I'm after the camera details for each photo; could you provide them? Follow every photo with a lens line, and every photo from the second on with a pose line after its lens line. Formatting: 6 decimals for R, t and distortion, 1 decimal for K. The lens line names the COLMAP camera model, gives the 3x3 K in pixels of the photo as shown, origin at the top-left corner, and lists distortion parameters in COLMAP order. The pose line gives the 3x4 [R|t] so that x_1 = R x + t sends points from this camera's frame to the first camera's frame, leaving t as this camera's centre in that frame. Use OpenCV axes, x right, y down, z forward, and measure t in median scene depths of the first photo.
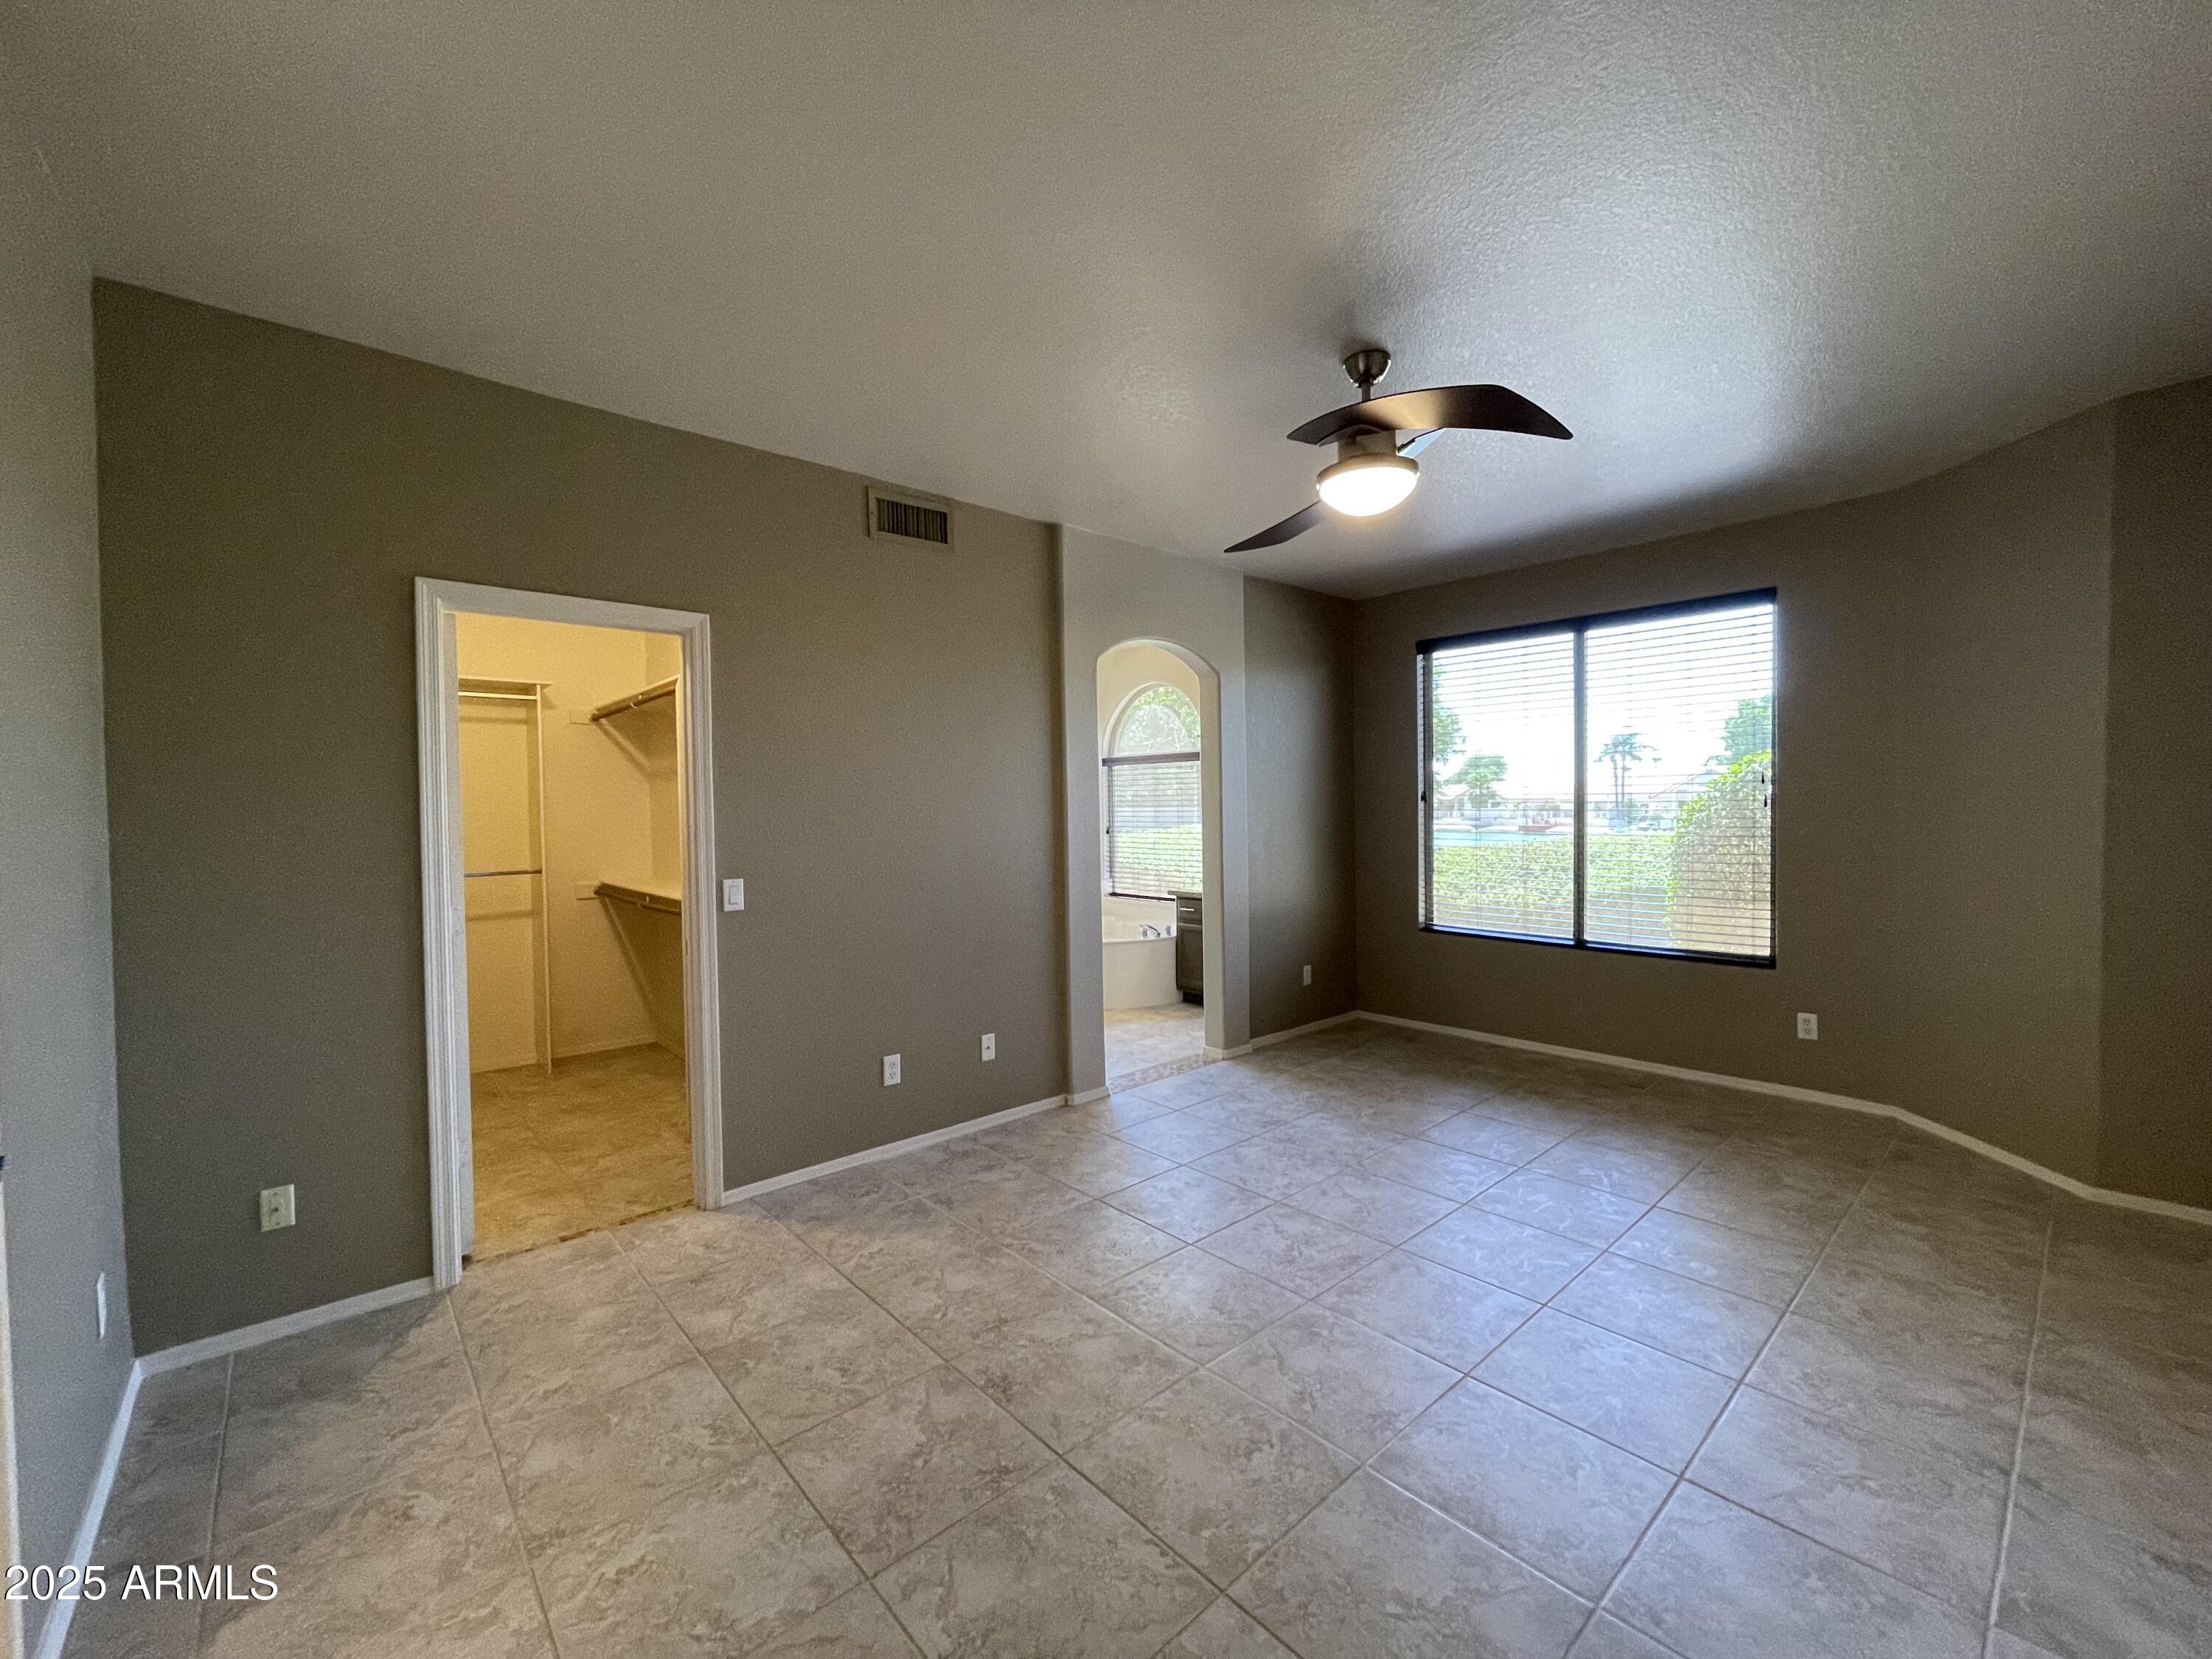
lens RADIAL K [[897.2, 0, 1083.9], [0, 897.2, 827.0], [0, 0, 1]] dist [-0.002821, 0.001284]
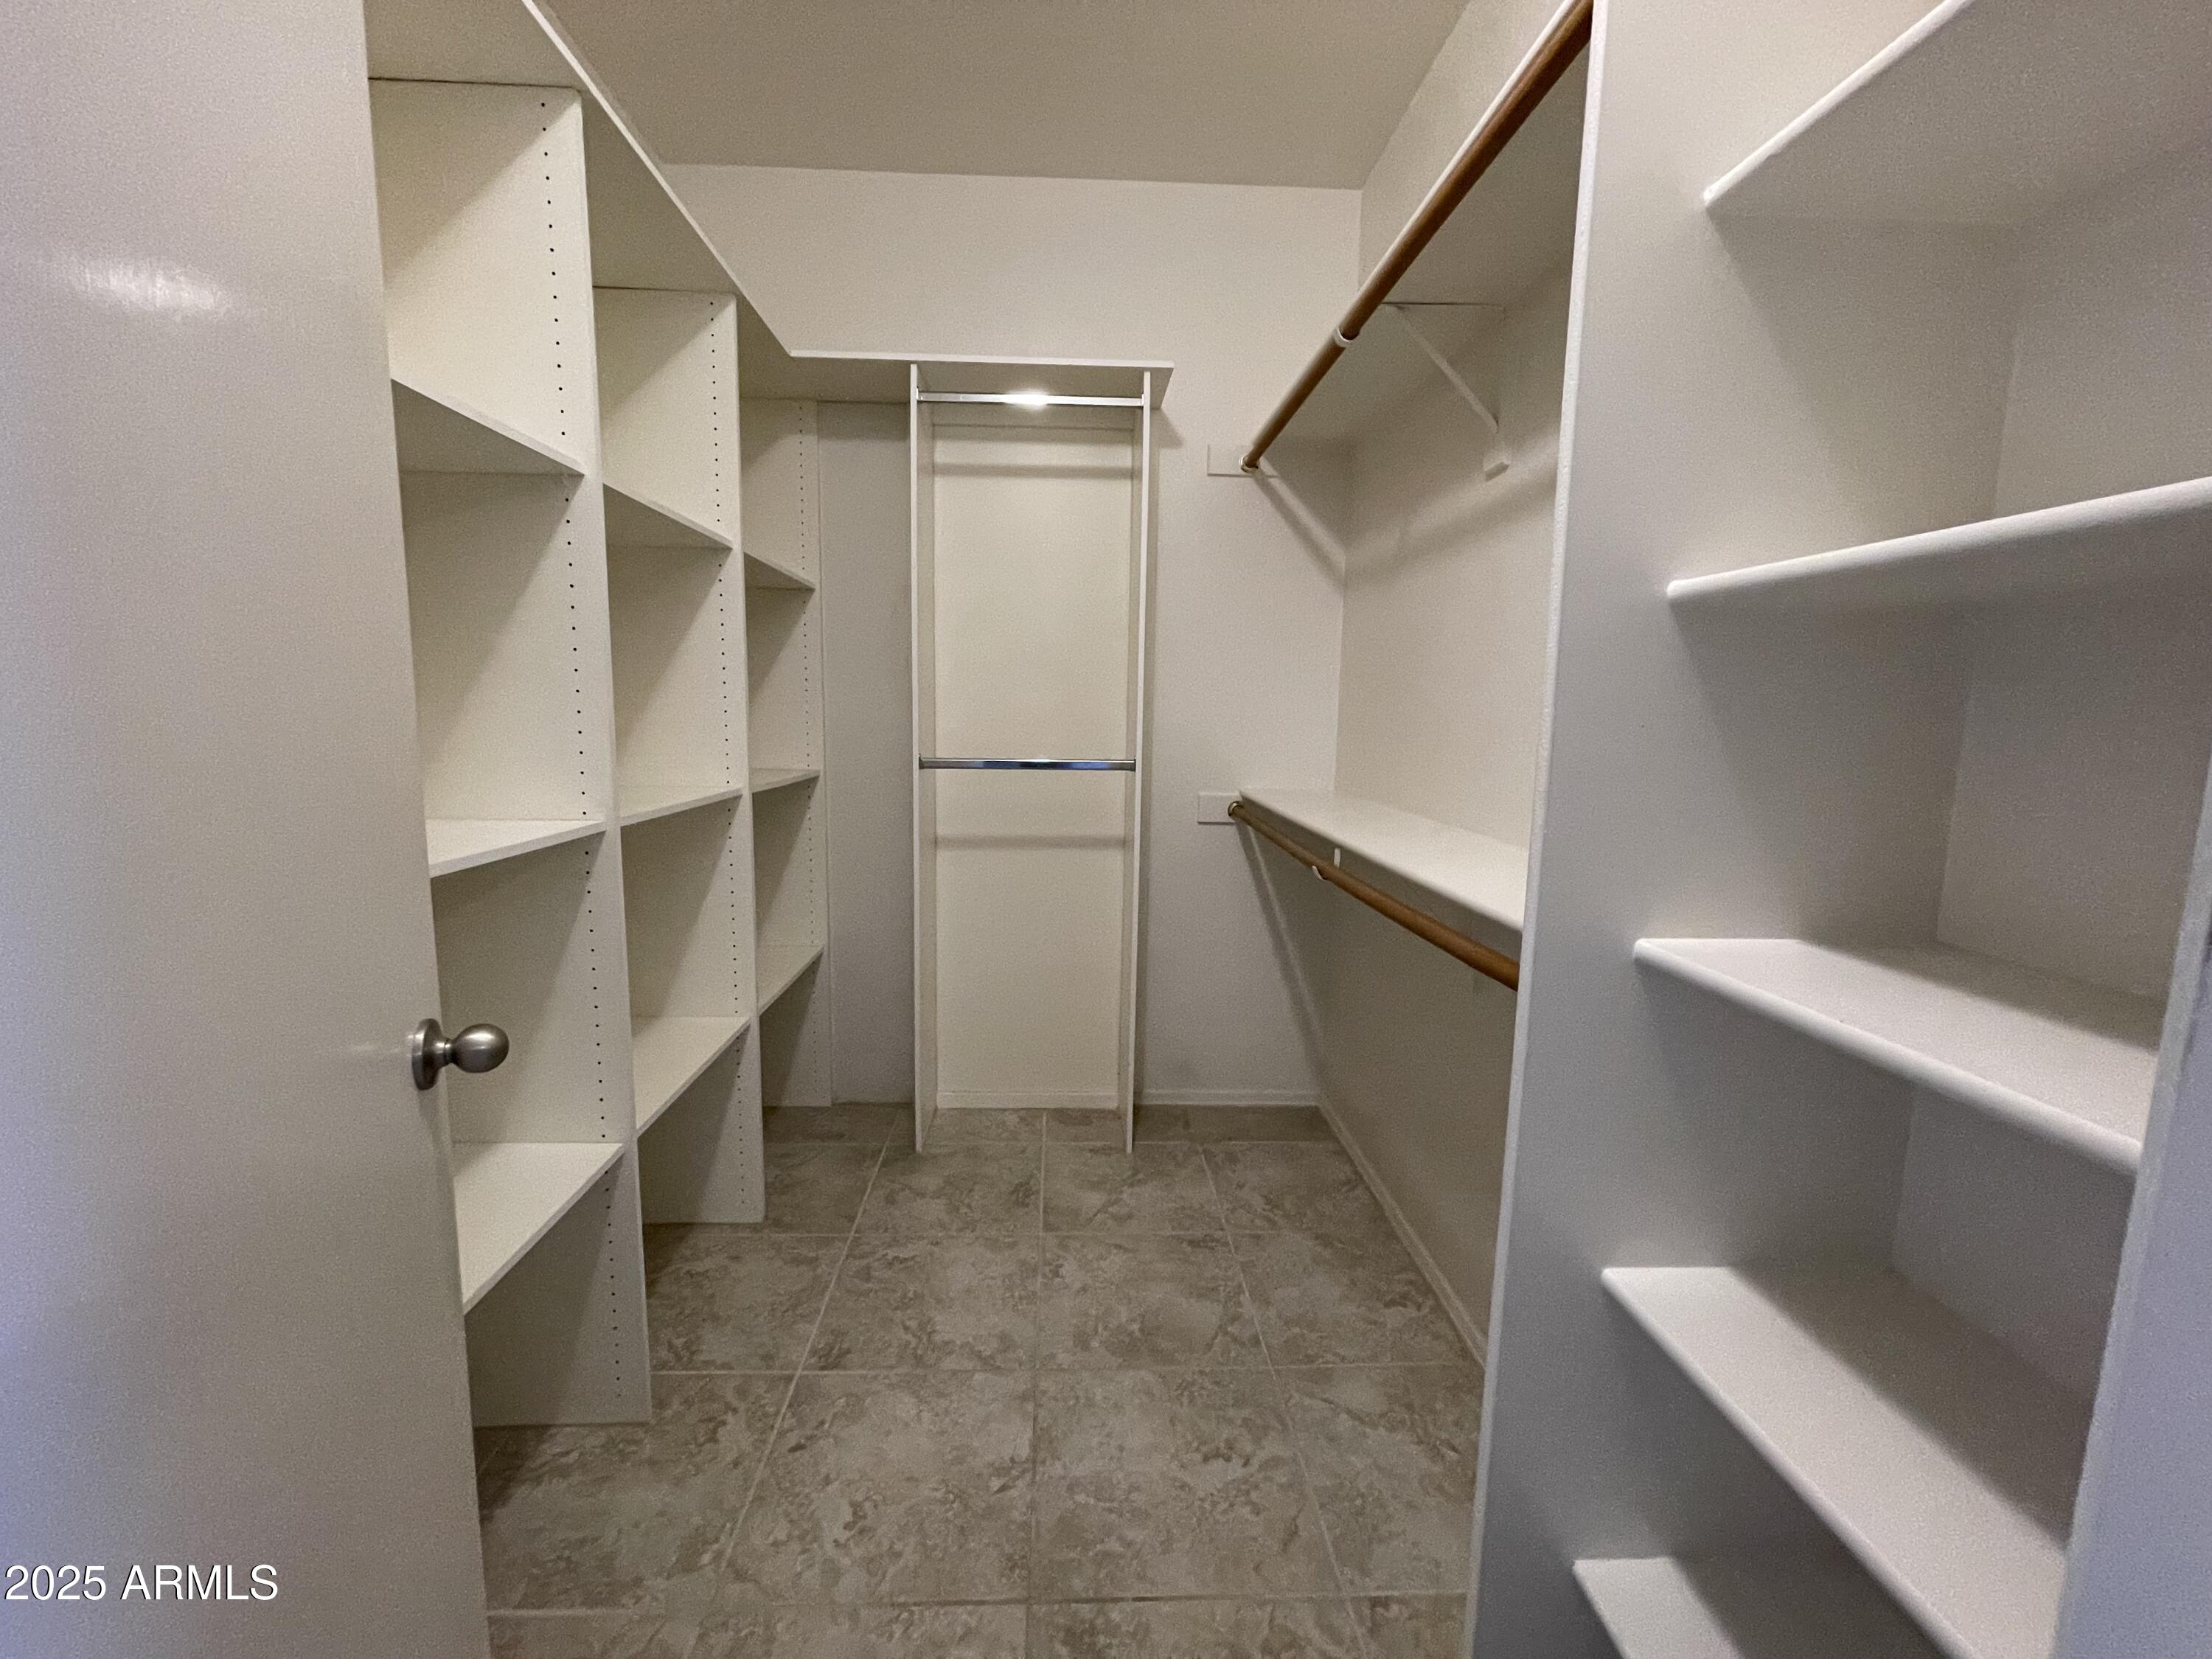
lens RADIAL K [[897.2, 0, 1091.9], [0, 897.2, 826.1], [0, 0, 1]] dist [-0.002821, 0.001284]
pose [[0.776358, 0.104516, -0.621566, -0.292430], [-0.040604, 0.992401, 0.116156, 0.023764], [0.628983, -0.064940, 0.774702, 0.562594]]
